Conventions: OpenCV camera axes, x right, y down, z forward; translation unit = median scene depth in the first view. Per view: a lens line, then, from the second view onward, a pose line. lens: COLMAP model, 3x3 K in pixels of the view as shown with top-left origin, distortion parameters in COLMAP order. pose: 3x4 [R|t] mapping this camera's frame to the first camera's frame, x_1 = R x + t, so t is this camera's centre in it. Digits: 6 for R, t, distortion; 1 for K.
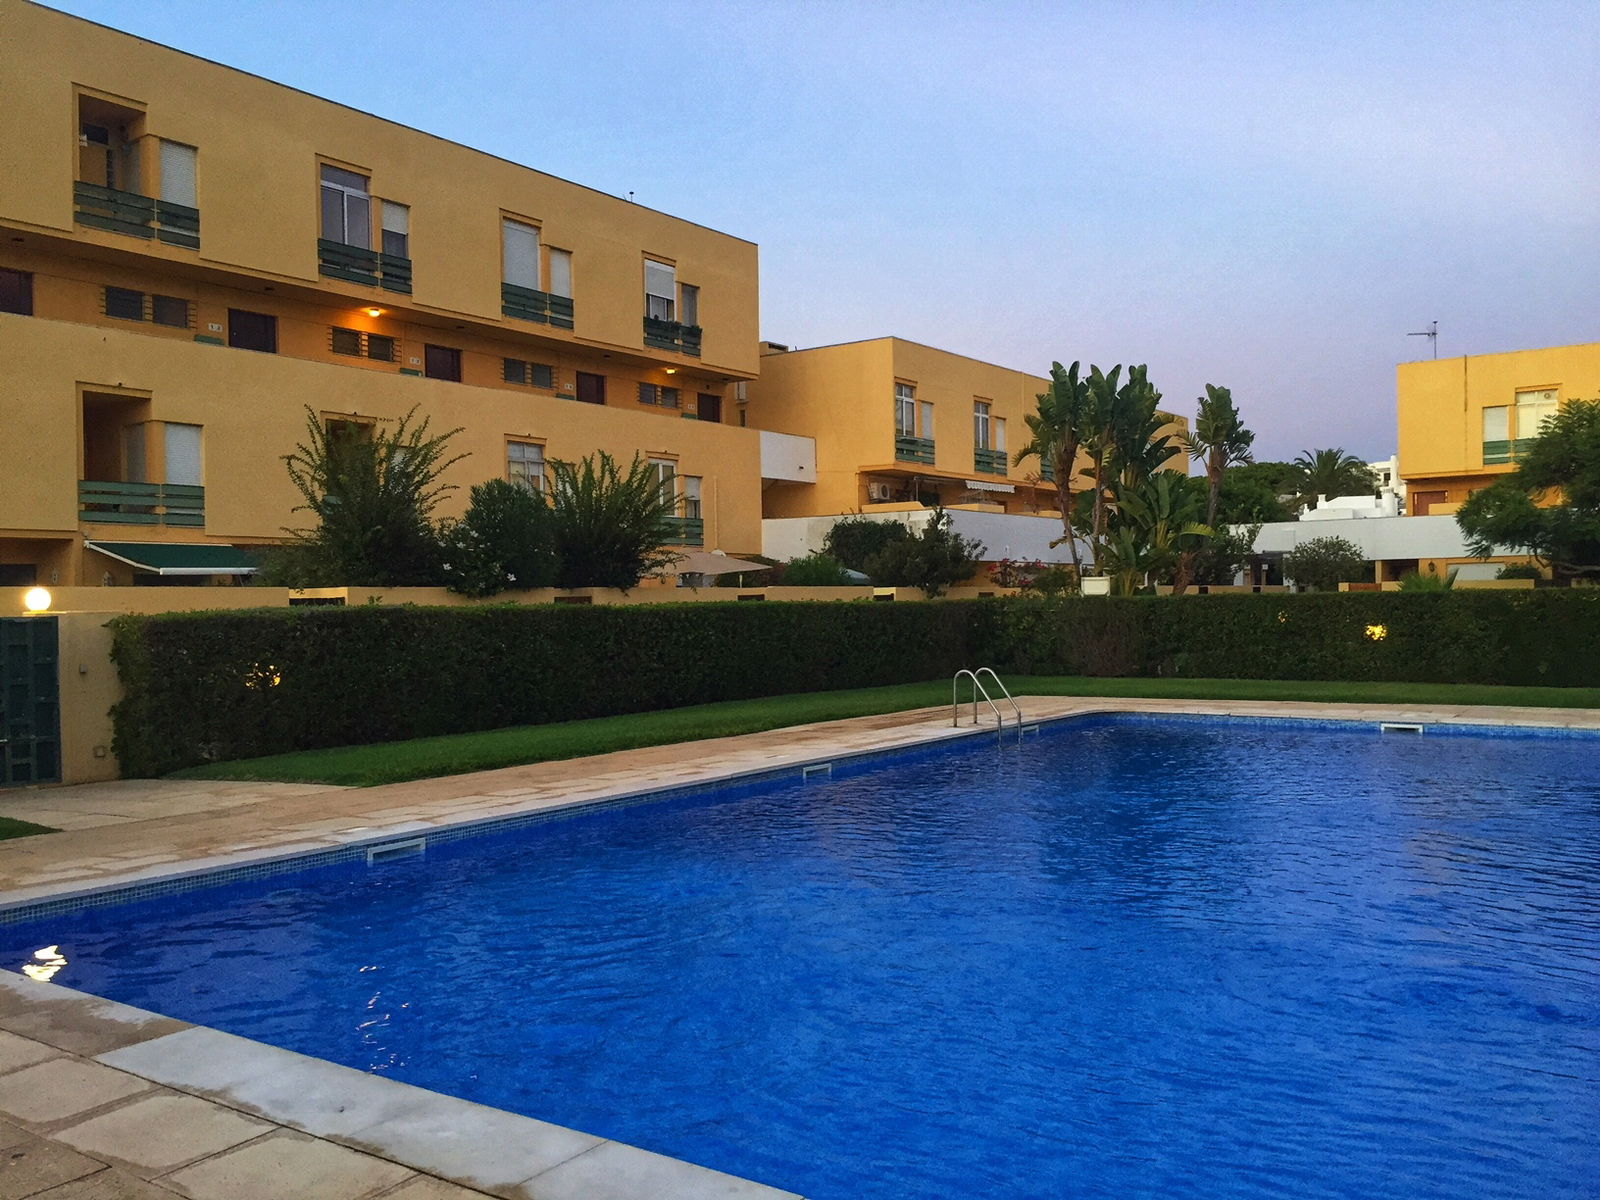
lens RADIAL K [[1367.4, 0, 800.6], [0, 1367.4, 601.0], [0, 0, 1]] dist [0.005755, 0.000432]
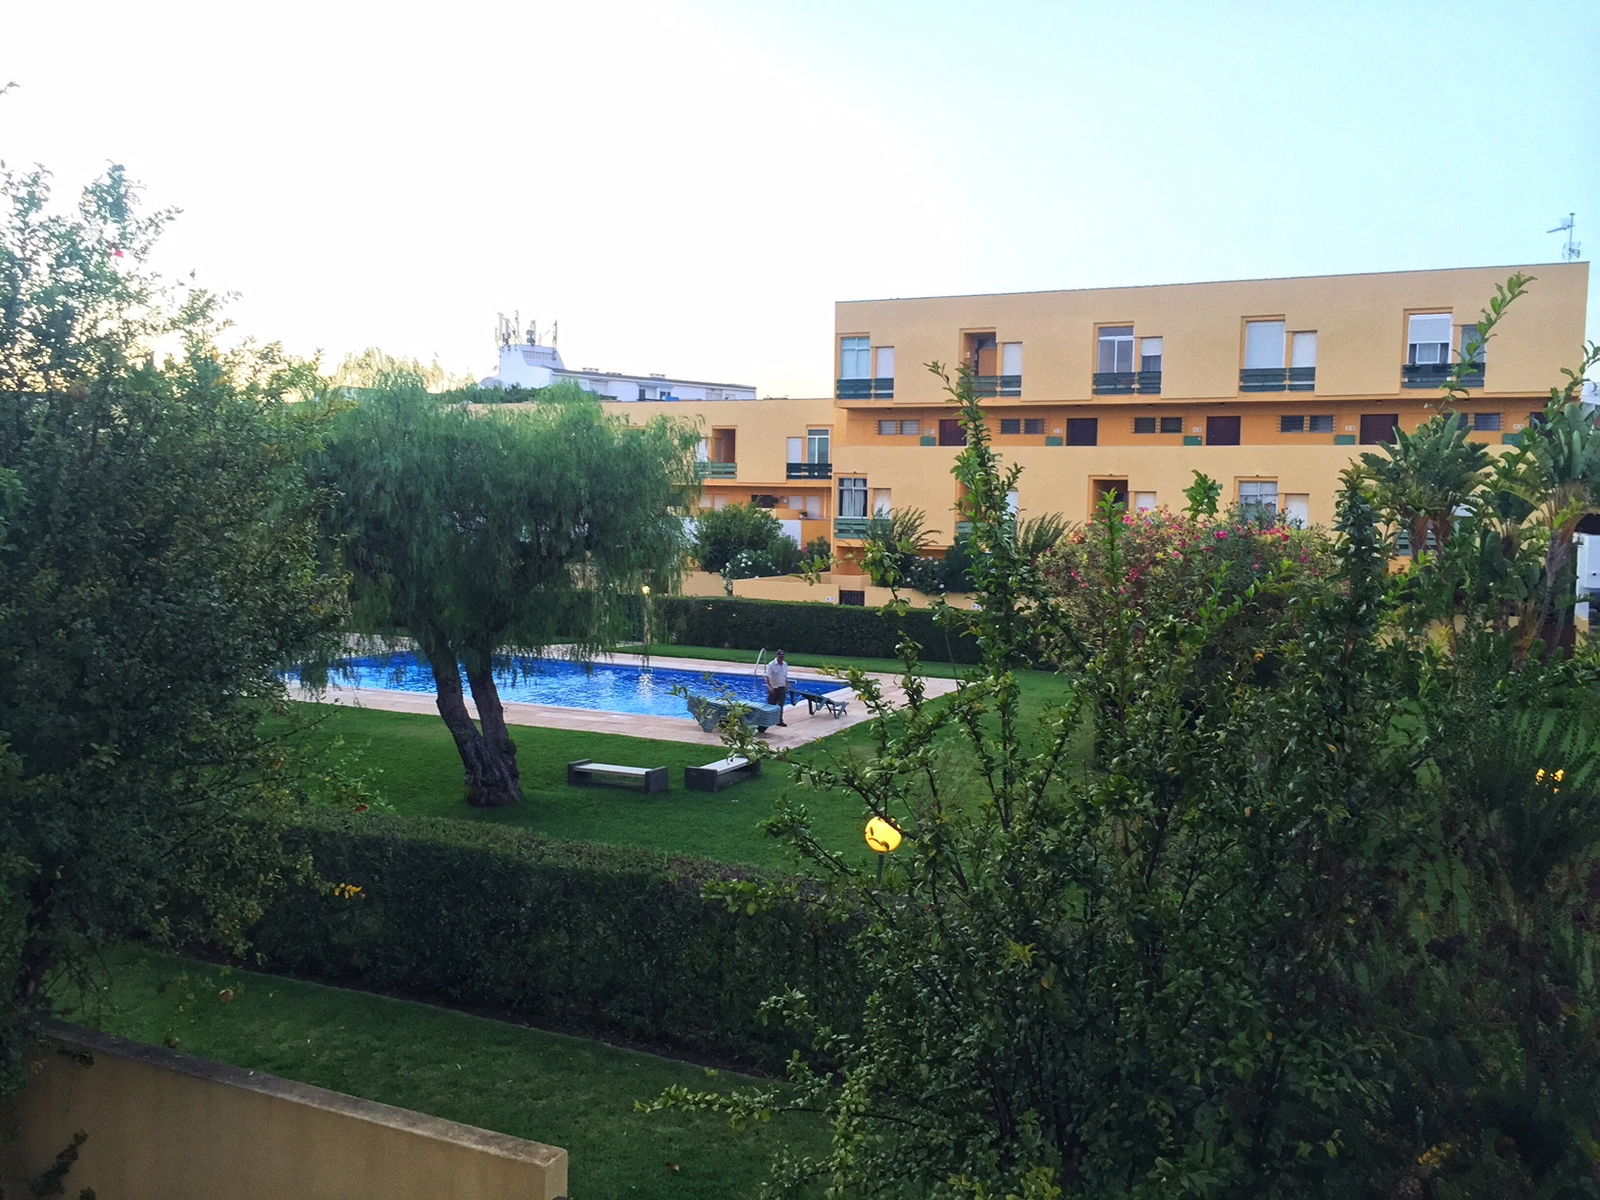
lens RADIAL K [[1367.4, 0, 800.3], [0, 1367.4, 600.0], [0, 0, 1]] dist [0.005755, 0.000432]
pose [[0.158673, 0.078577, -0.984199, 1.108385], [-0.023342, 0.996848, 0.075824, -0.090384], [0.987055, 0.010942, 0.160007, 0.321974]]
